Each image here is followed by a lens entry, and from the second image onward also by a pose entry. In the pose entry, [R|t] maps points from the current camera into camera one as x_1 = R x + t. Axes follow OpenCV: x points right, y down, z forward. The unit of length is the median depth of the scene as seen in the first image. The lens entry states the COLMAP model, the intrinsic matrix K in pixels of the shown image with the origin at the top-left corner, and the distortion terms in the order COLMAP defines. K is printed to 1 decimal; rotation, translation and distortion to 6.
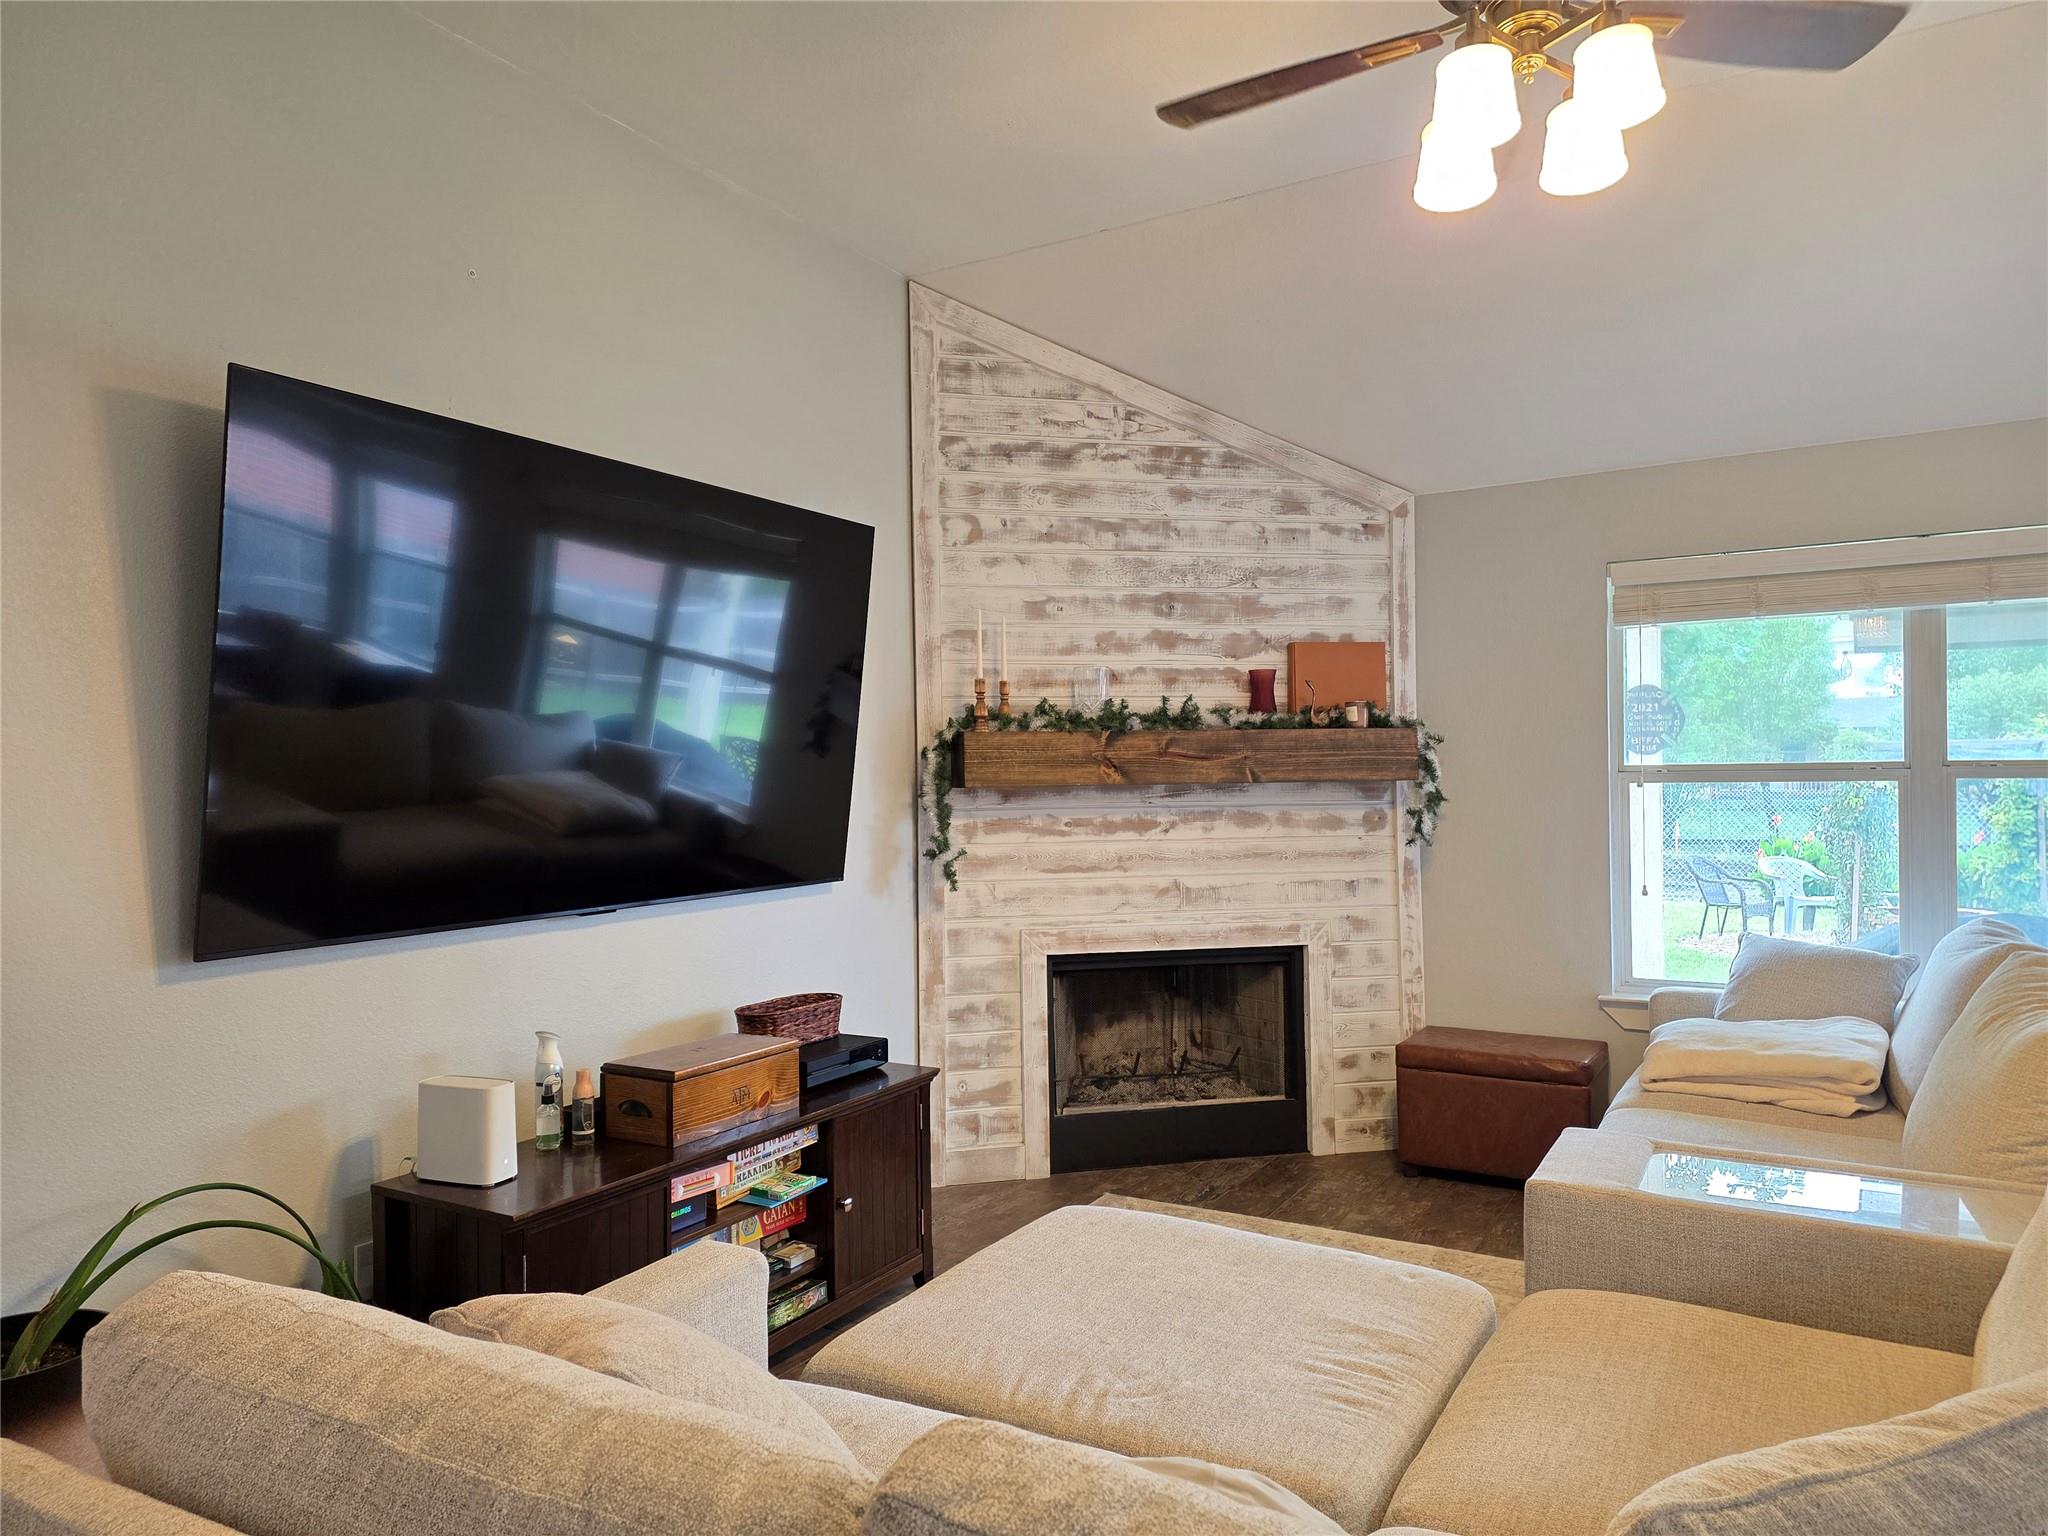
lens RADIAL K [[1355.5, 0, 1024.8], [0, 1355.5, 773.0], [0, 0, 1]] dist [0.069405, -0.059147]
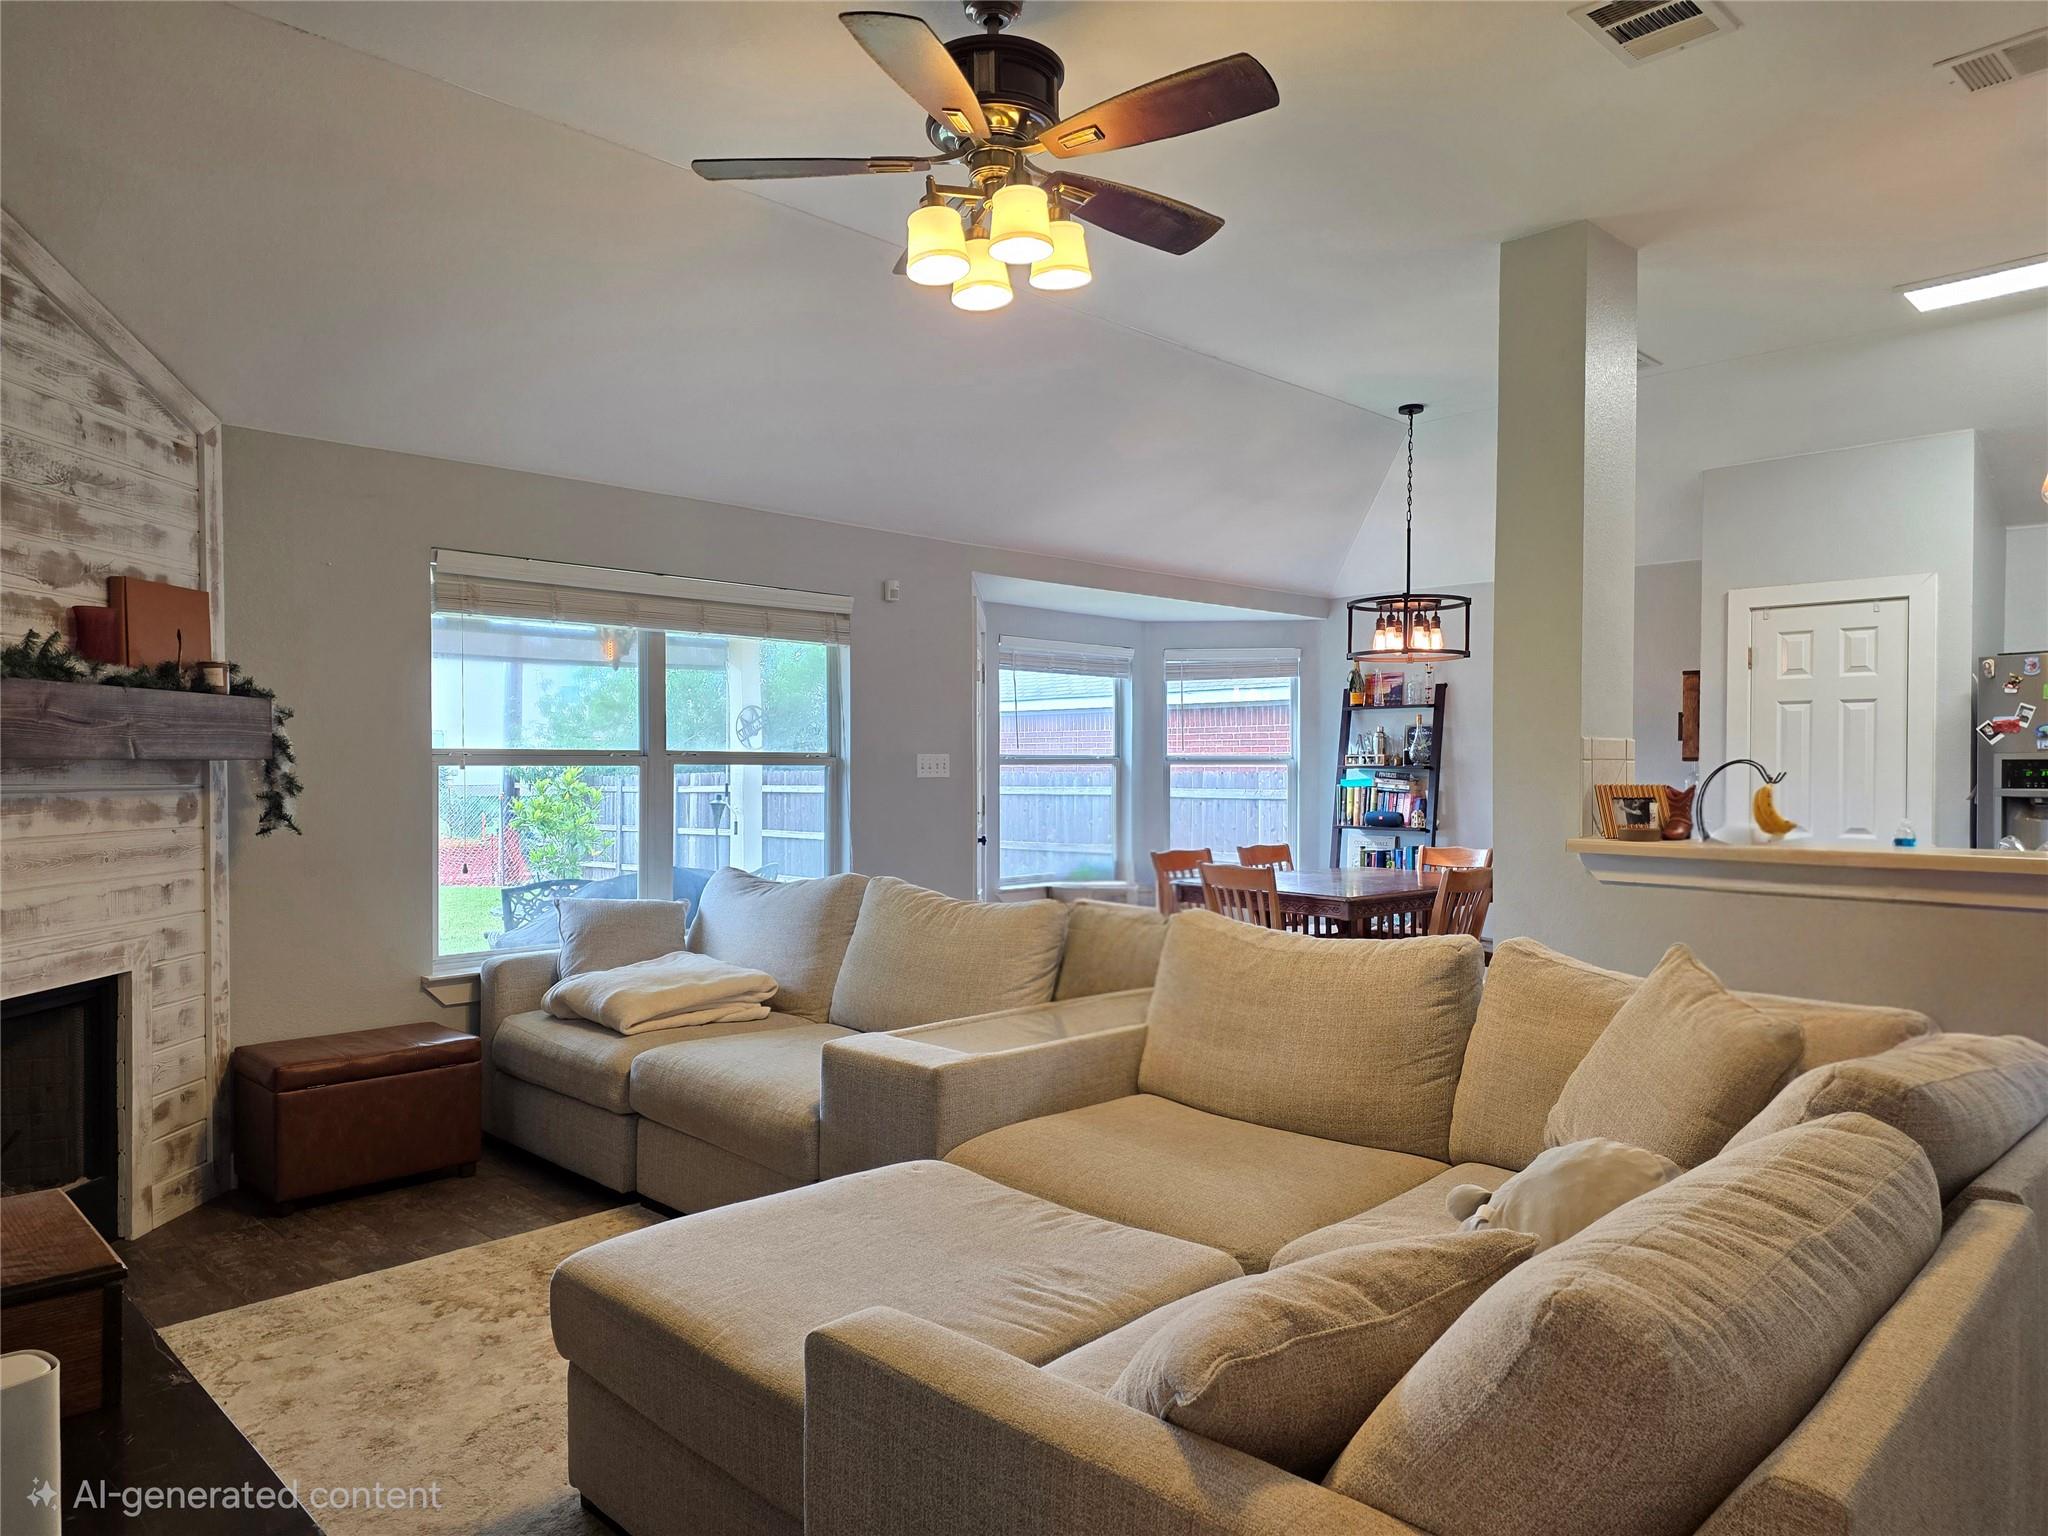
lens RADIAL K [[1355.5, 0, 1012.2], [0, 1355.5, 775.6], [0, 0, 1]] dist [0.069405, -0.059147]
pose [[0.234073, 0.006147, 0.972200, -0.435339], [-0.006347, 0.999968, -0.004794, 0.016050], [-0.972198, -0.005048, 0.234104, 0.329743]]
